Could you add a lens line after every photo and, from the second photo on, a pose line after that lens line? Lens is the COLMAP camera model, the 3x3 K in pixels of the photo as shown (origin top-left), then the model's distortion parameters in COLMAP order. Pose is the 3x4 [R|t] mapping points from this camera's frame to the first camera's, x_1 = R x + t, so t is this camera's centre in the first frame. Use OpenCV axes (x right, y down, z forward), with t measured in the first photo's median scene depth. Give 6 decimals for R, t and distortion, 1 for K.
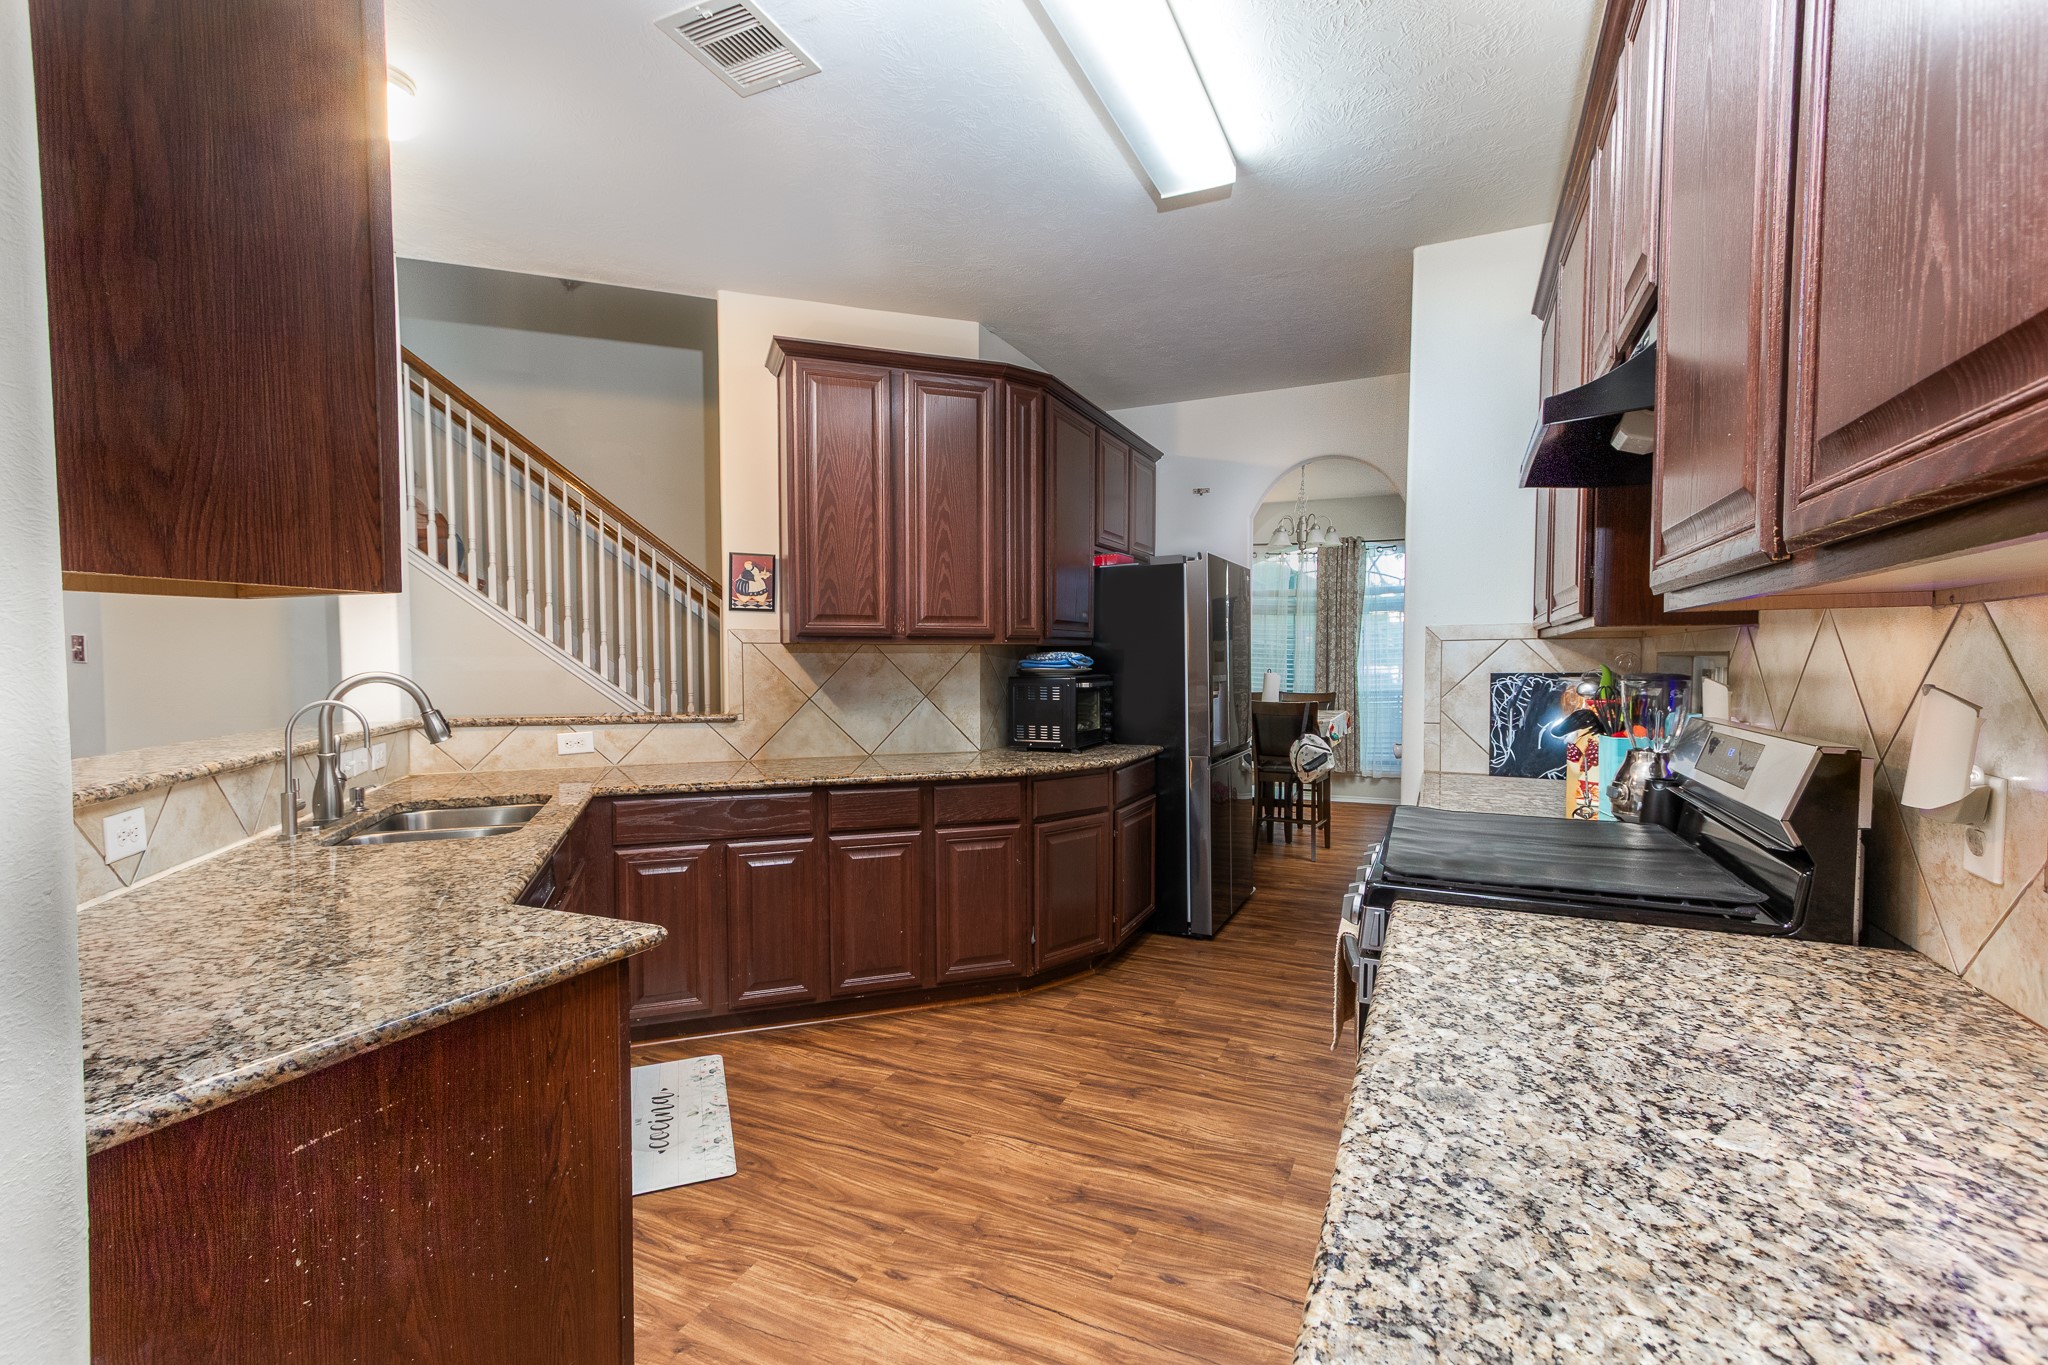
lens RADIAL K [[916.4, 0, 1024.0], [0, 916.4, 682.5], [0, 0, 1]] dist [0.000417, 0.000125]
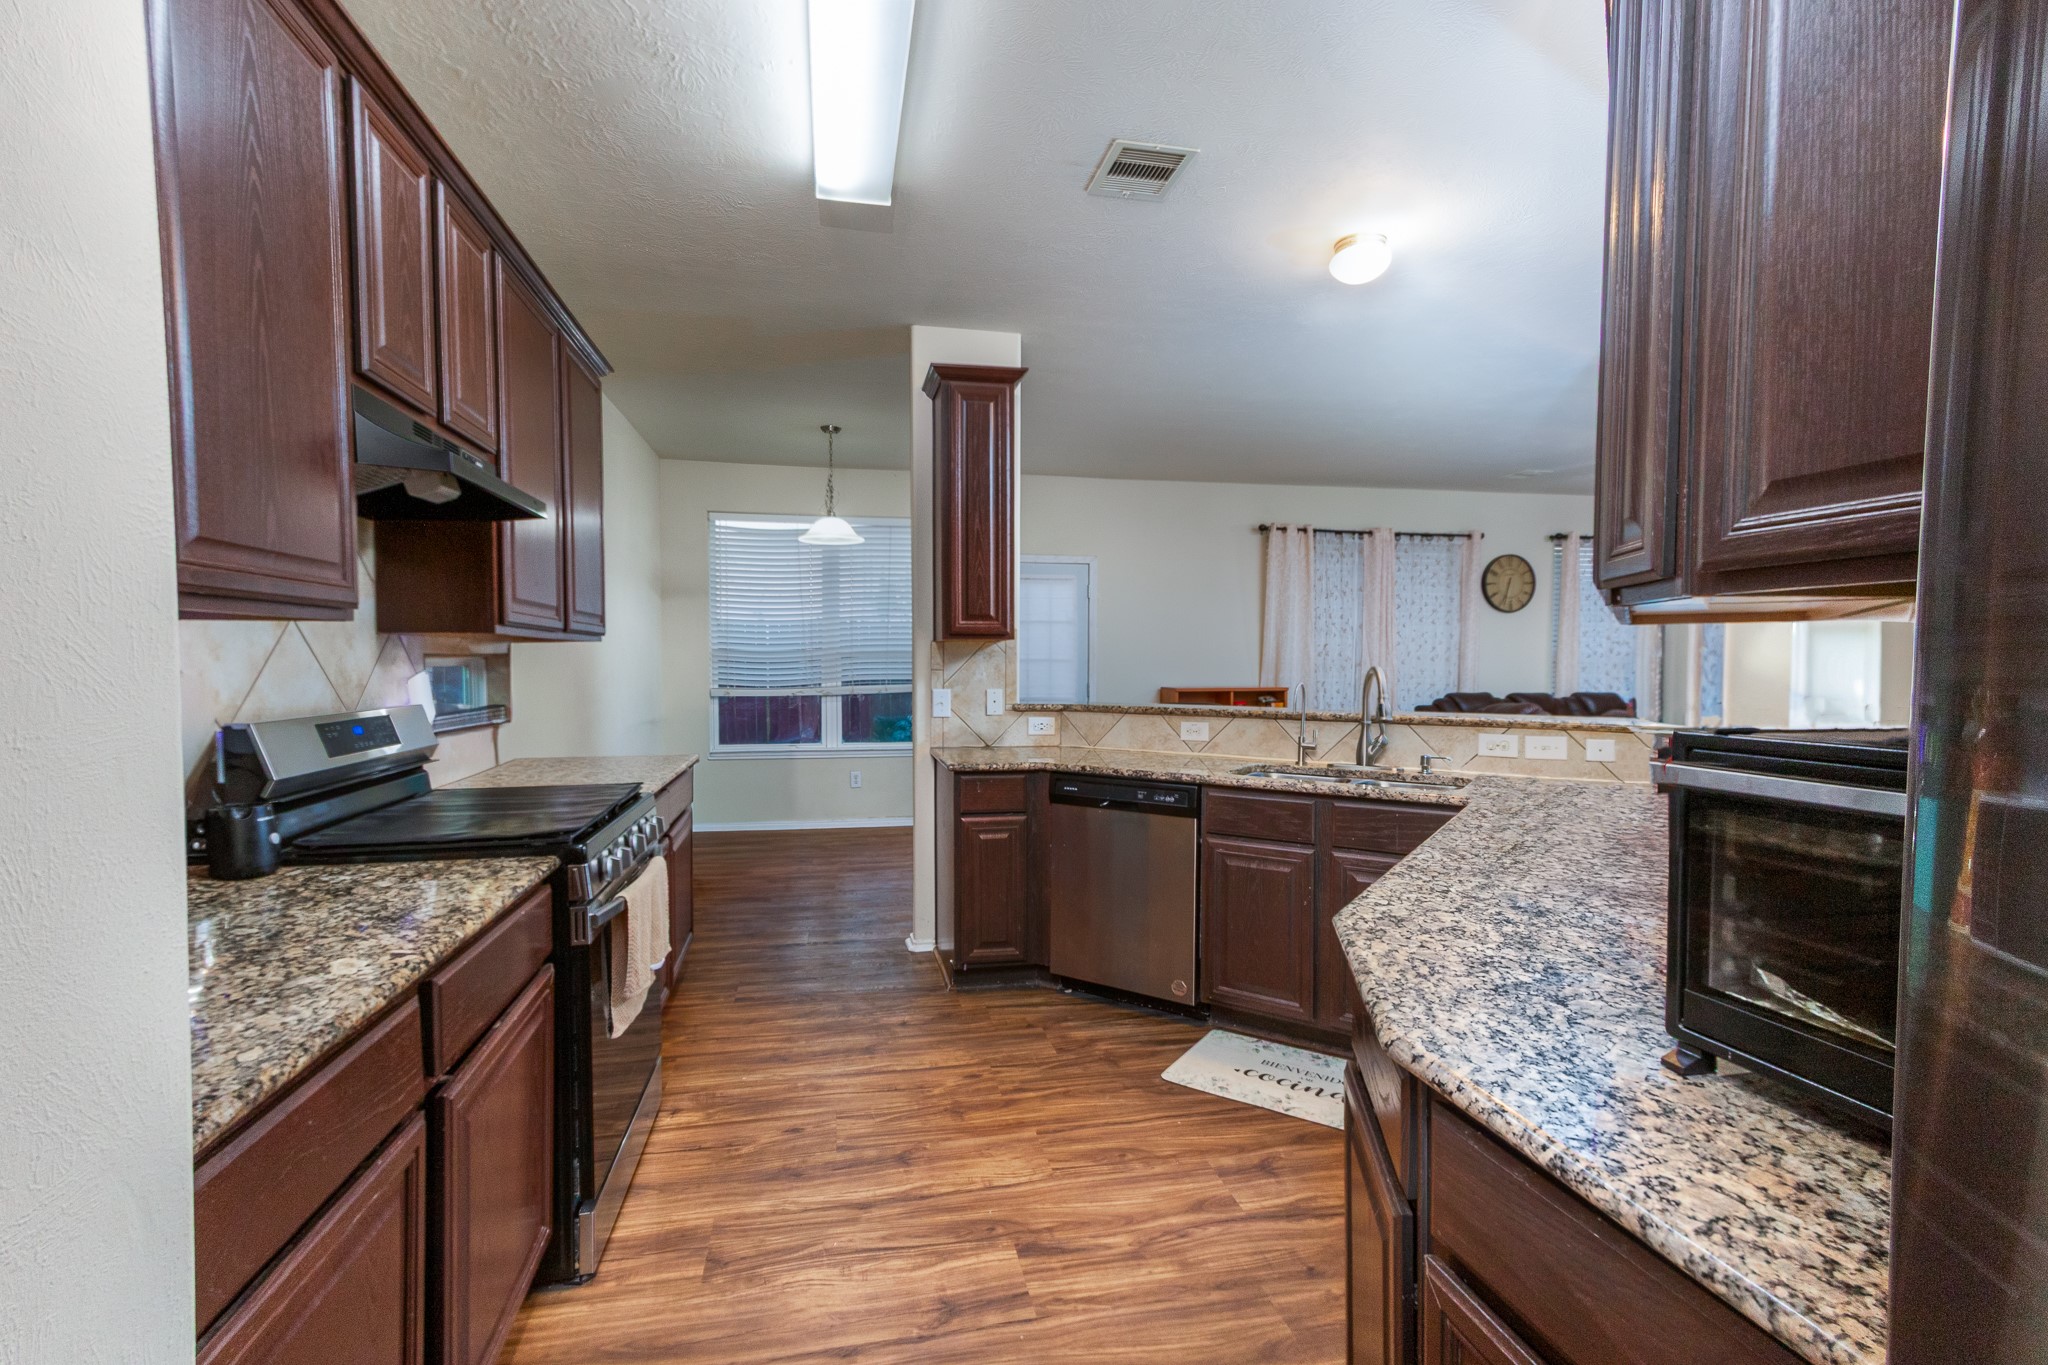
lens RADIAL K [[916.4, 0, 1024.0], [0, 916.4, 682.5], [0, 0, 1]] dist [0.000417, 0.000125]
pose [[-0.806576, 0.014584, -0.590951, 0.551098], [-0.015695, 0.998815, 0.046071, -0.047430], [0.590922, 0.046435, -0.805391, 1.845773]]
